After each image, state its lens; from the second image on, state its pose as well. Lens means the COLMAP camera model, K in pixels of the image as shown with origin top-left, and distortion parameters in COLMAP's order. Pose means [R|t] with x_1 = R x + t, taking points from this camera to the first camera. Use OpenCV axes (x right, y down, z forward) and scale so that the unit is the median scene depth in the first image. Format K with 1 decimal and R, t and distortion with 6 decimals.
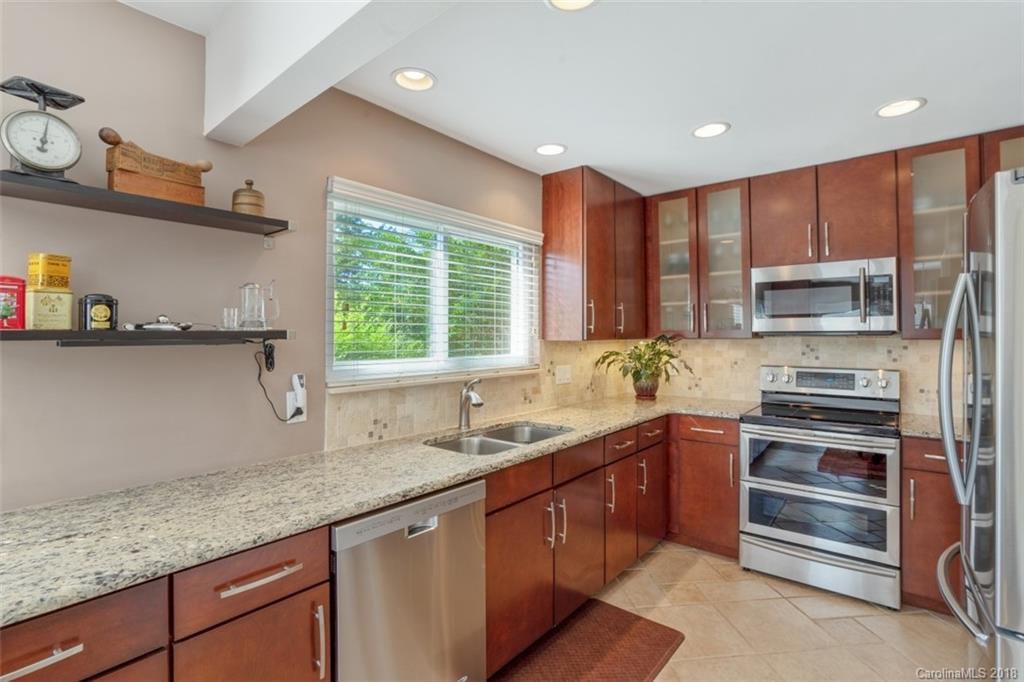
lens RADIAL K [[473.9, 0, 510.9], [0, 473.9, 326.6], [0, 0, 1]] dist [-0.060916, 0.026642]
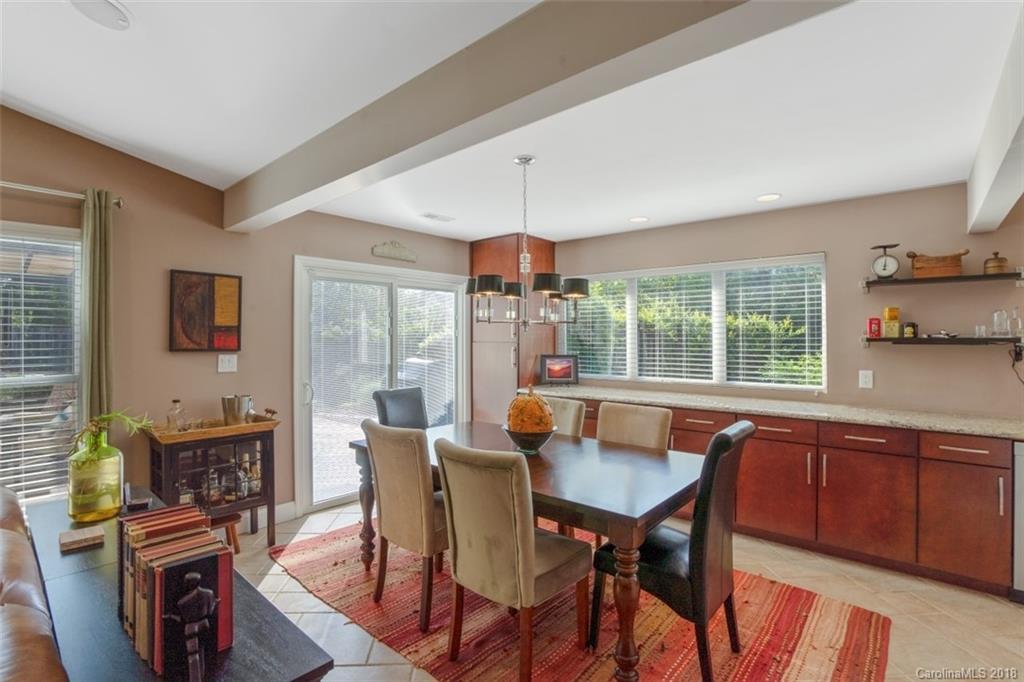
lens RADIAL K [[482.0, 0, 508.2], [0, 482.0, 338.8], [0, 0, 1]] dist [-0.045982, 0.029207]
pose [[-0.034607, 0.004986, -0.999389, 1.599138], [0.014338, 0.999887, 0.004492, -0.026225], [0.999298, -0.014174, -0.034675, -0.972454]]
